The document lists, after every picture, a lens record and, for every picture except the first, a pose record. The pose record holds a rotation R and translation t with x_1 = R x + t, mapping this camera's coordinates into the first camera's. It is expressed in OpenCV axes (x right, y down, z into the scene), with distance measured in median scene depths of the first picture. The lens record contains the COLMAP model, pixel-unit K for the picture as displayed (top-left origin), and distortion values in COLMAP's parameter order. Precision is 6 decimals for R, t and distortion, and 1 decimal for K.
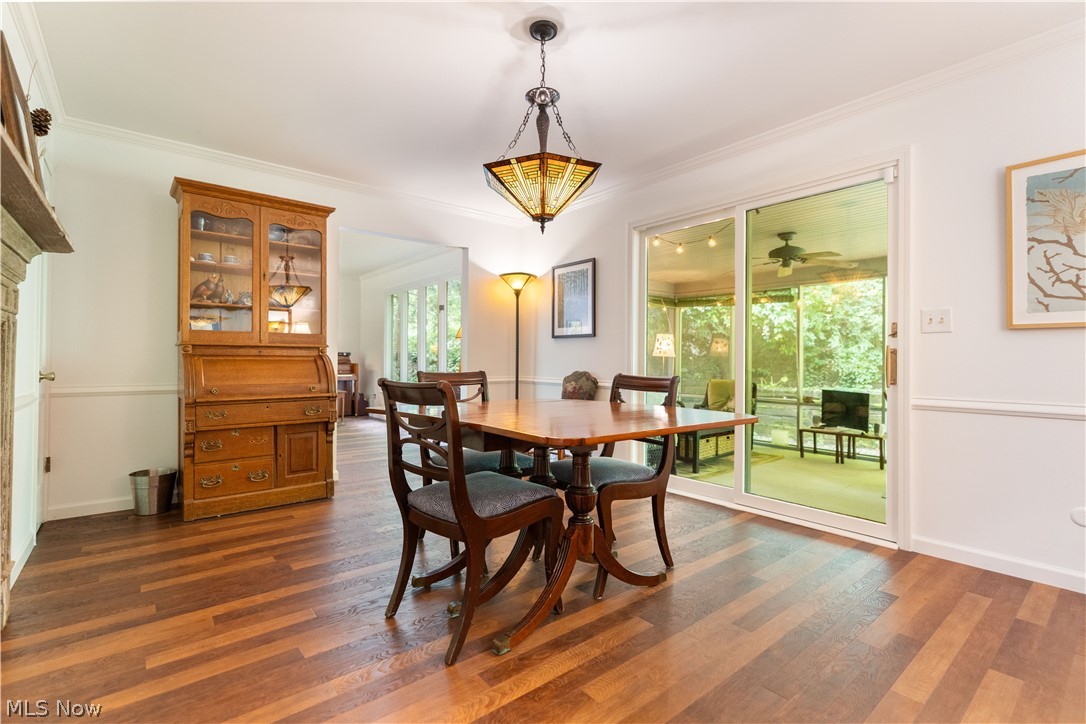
lens RADIAL K [[486.7, 0, 551.1], [0, 486.7, 359.6], [0, 0, 1]] dist [-0.010278, 0.003689]
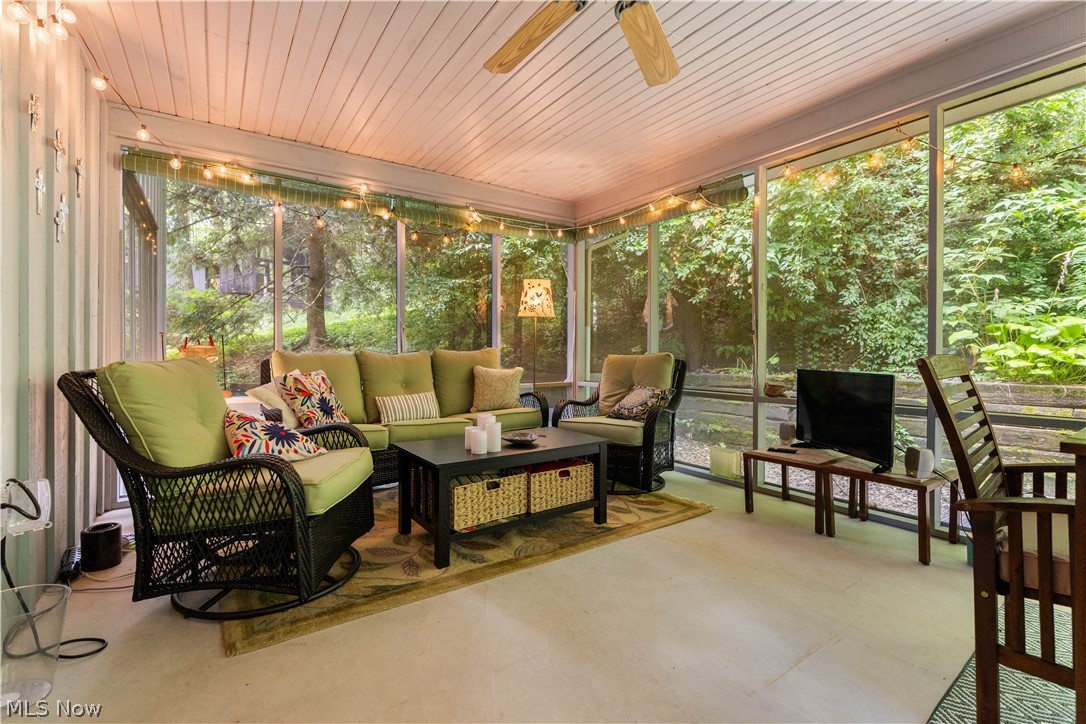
lens RADIAL K [[486.7, 0, 539.2], [0, 486.7, 359.8], [0, 0, 1]] dist [-0.010278, 0.003689]
pose [[0.995535, -0.004443, -0.094293, 0.331030], [0.006150, 0.999822, 0.017823, 0.039471], [0.094197, -0.018323, 0.995385, 0.470630]]
